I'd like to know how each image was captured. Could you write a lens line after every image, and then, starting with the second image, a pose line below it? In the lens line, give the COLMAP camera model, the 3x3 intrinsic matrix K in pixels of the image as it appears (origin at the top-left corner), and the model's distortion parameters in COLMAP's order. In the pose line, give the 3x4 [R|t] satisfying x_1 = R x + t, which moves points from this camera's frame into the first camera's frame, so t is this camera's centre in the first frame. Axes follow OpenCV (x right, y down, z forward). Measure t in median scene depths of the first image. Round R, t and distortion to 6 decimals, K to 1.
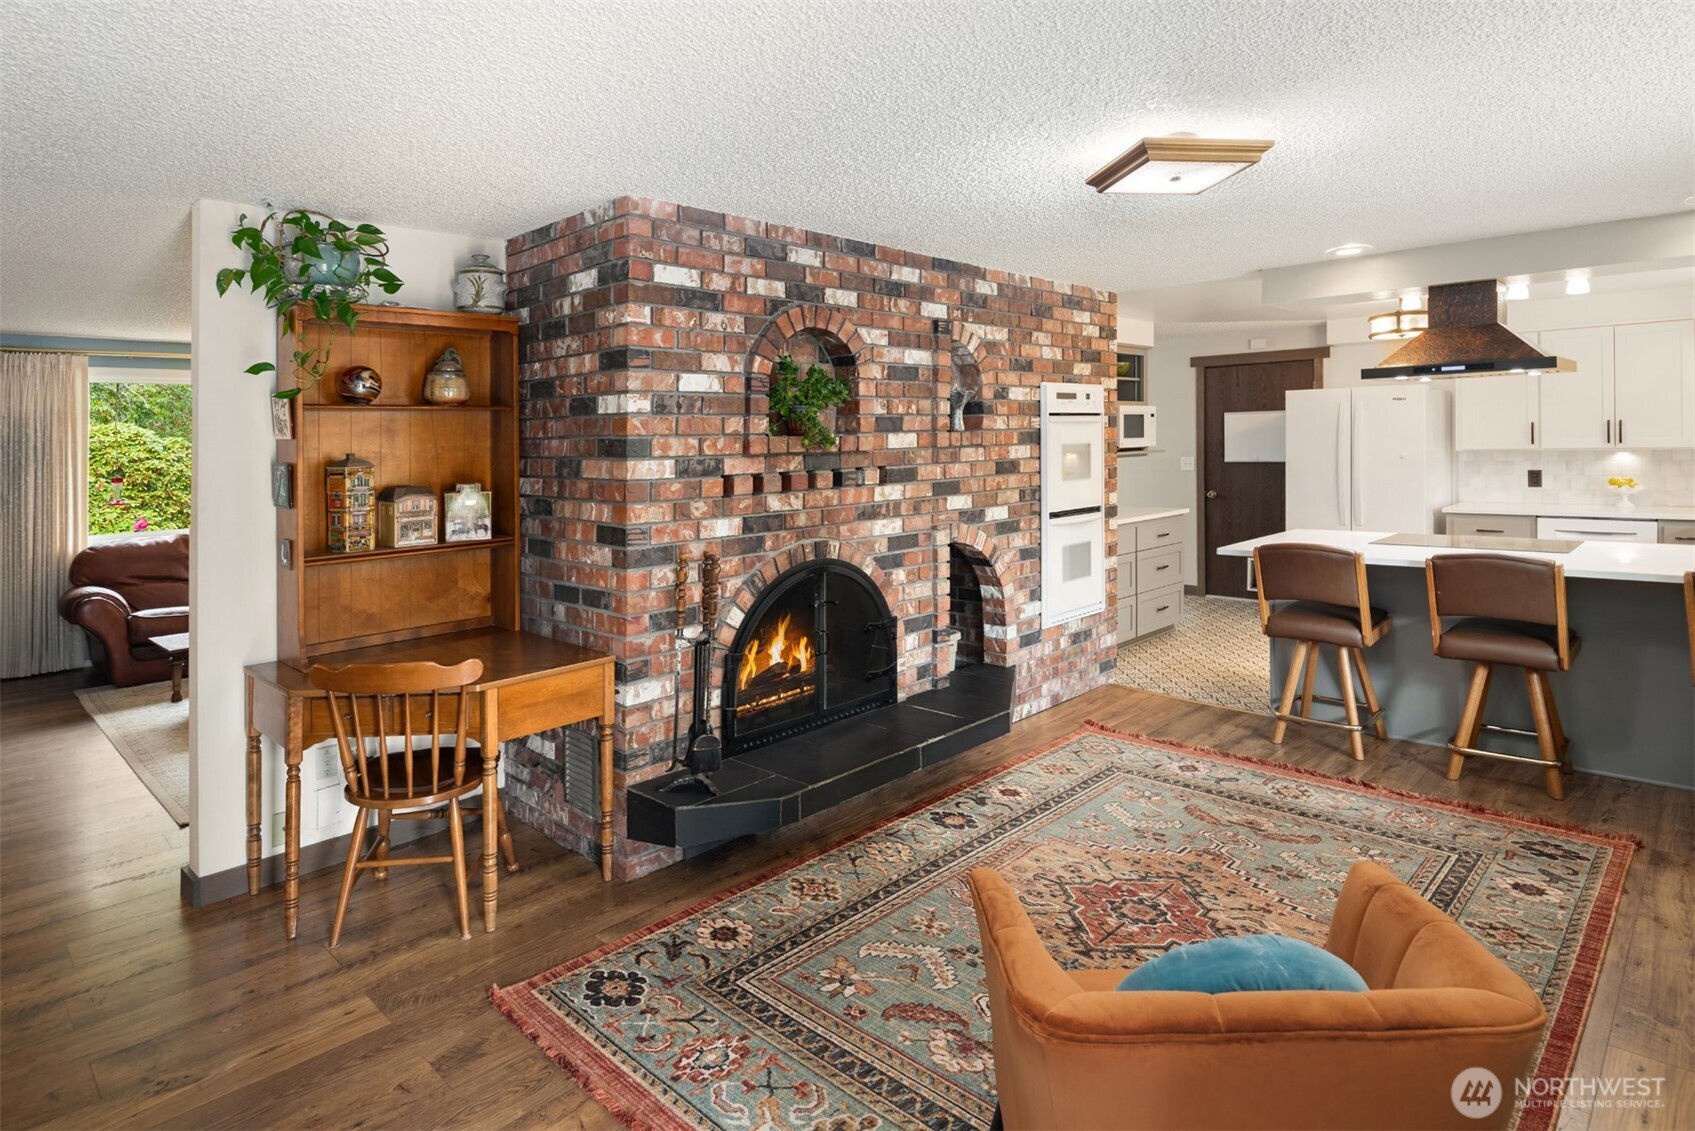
lens RADIAL K [[918.9, 0, 810.0], [0, 918.9, 459.4], [0, 0, 1]] dist [0.021306, -0.001230]
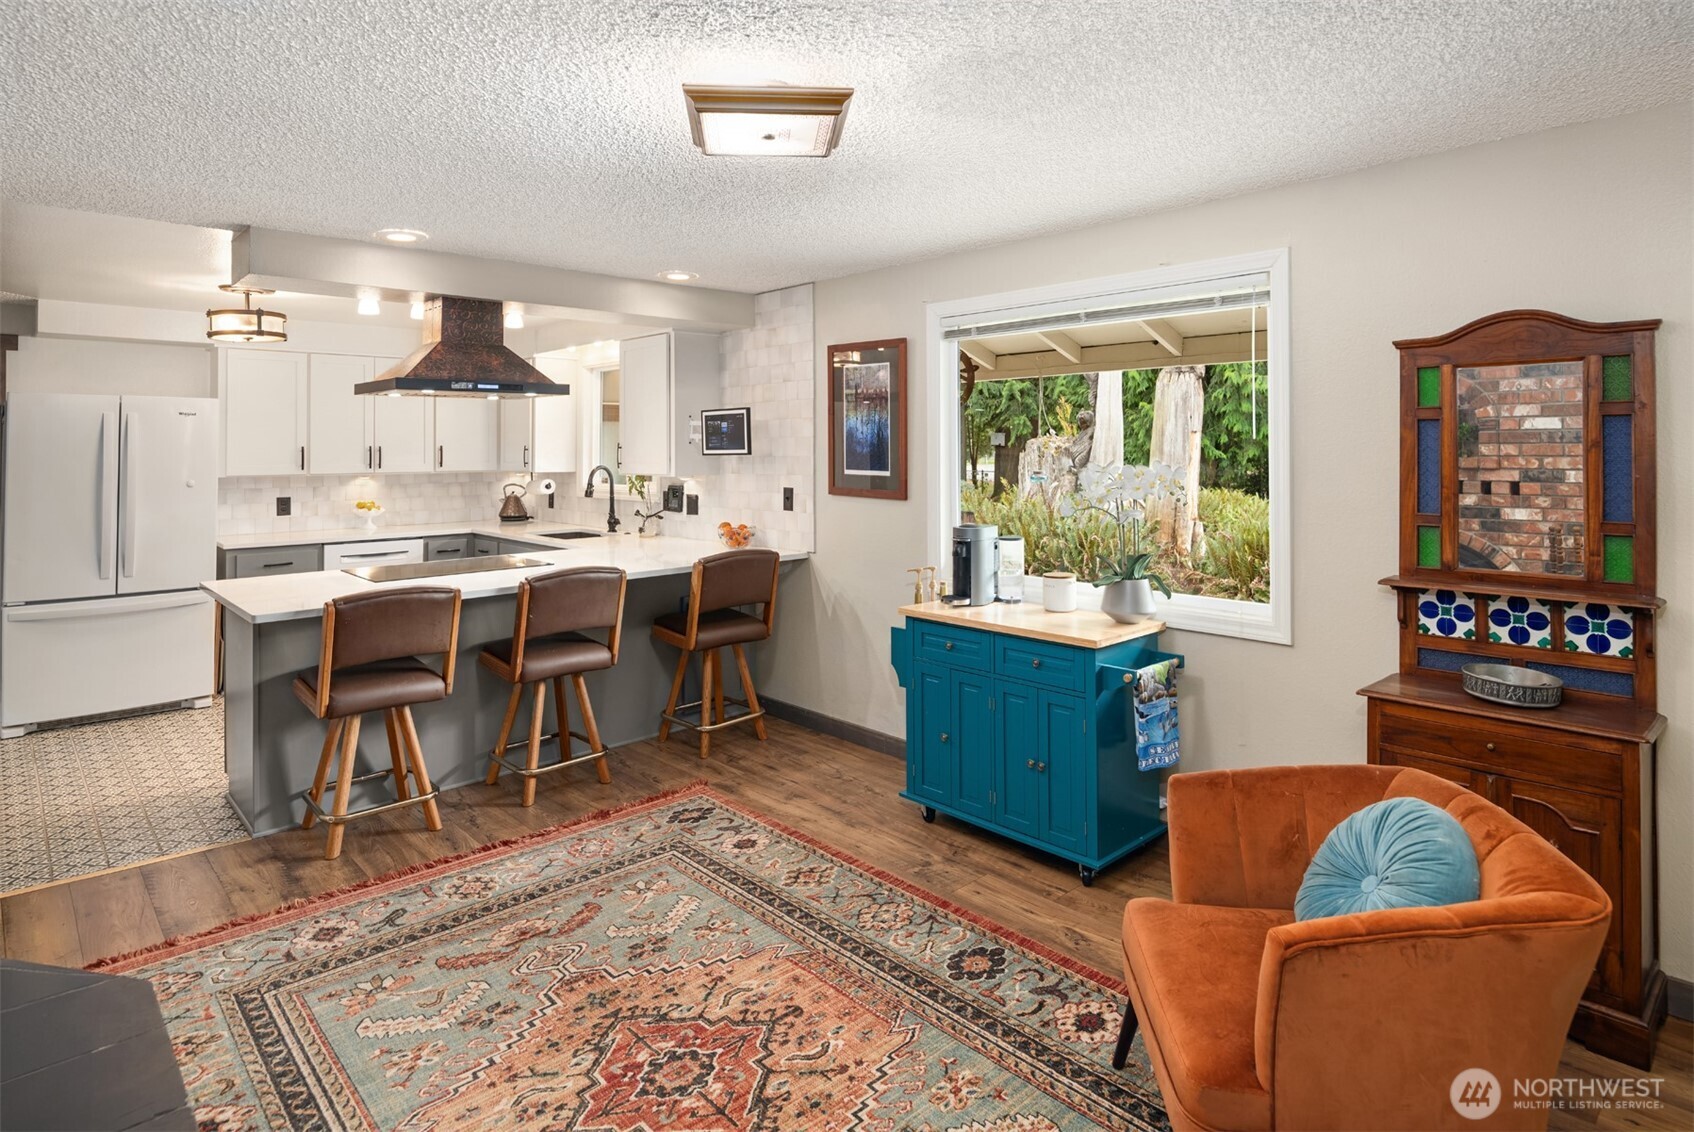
lens RADIAL K [[955.6, 0, 892.8], [0, 955.6, 468.3], [0, 0, 1]] dist [-0.001395, -0.002486]
pose [[0.006481, 0.003054, 0.999974, -0.309419], [0.025684, 0.999665, -0.003219, 0.001770], [-0.999649, 0.025704, 0.006400, 0.590355]]
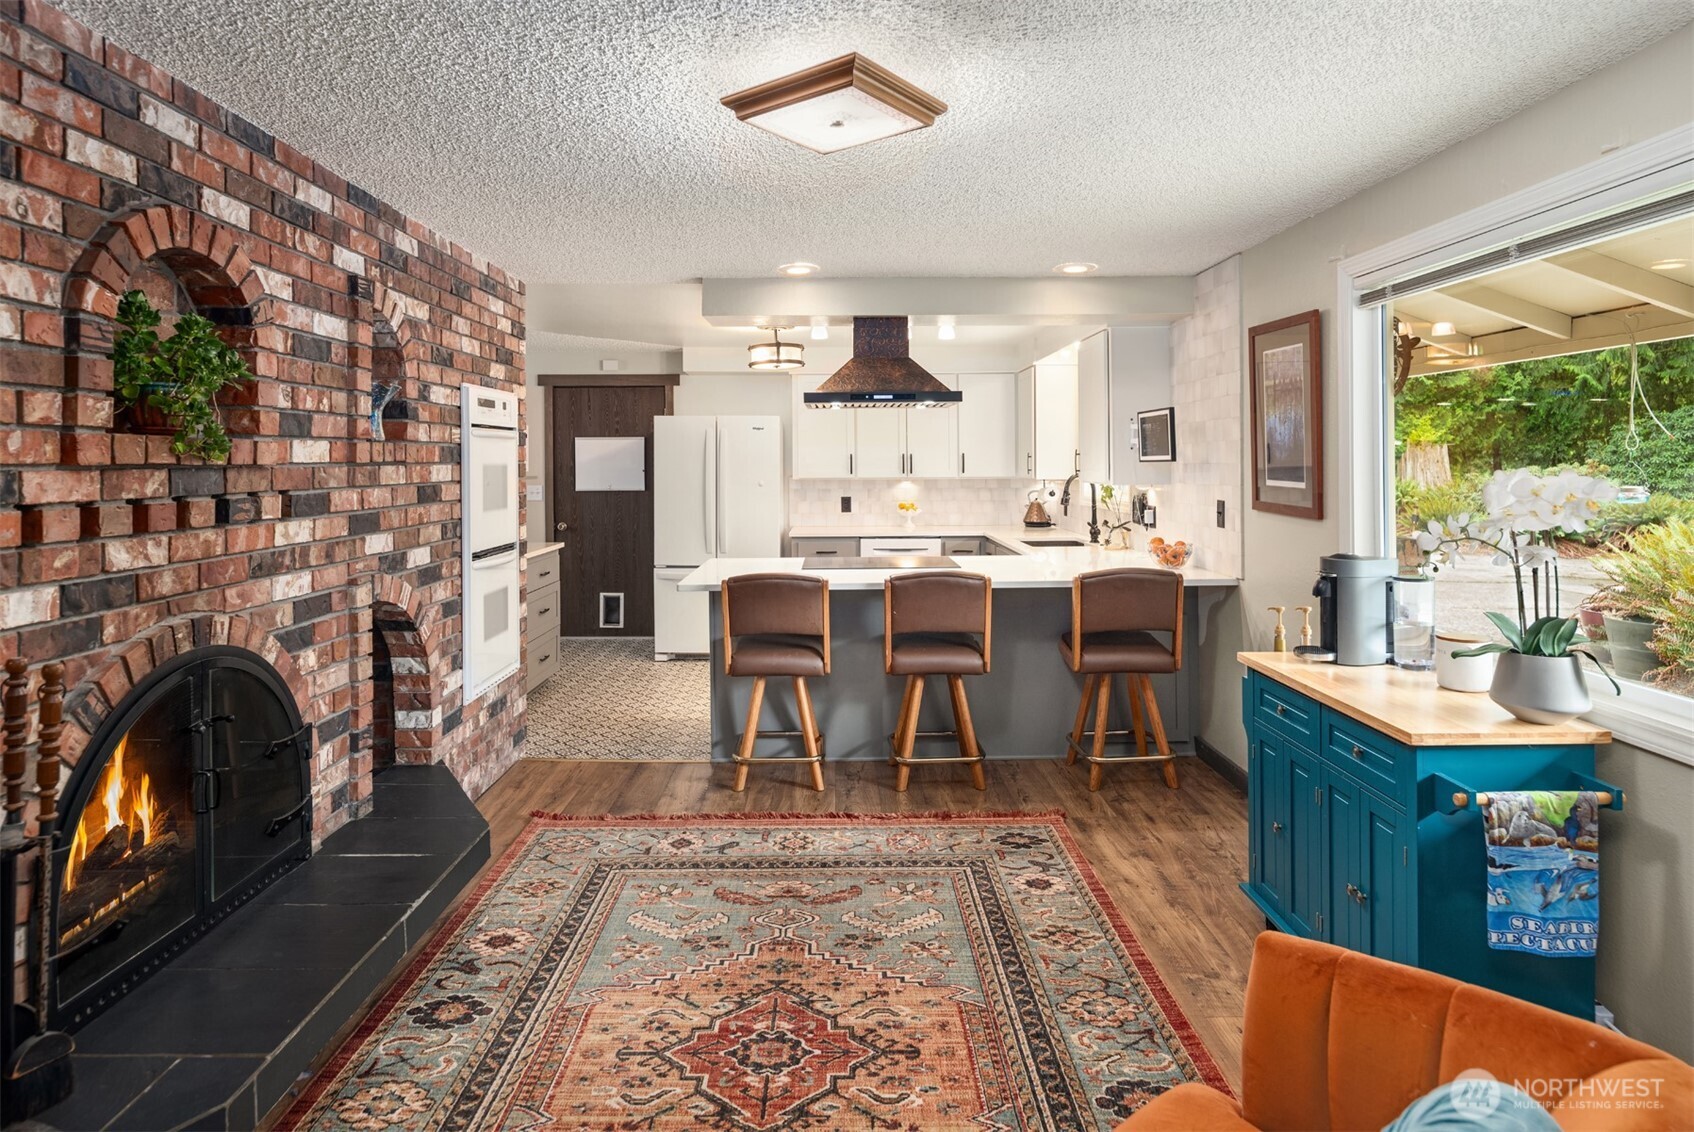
lens RADIAL K [[983.8, 0, 807.4], [0, 983.8, 497.6], [0, 0, 1]] dist [0.003127, -0.001942]
pose [[0.714902, -0.004596, 0.699210, -0.148811], [0.001555, 0.999986, 0.004983, 0.010158], [-0.699223, -0.002475, 0.714899, 0.279881]]
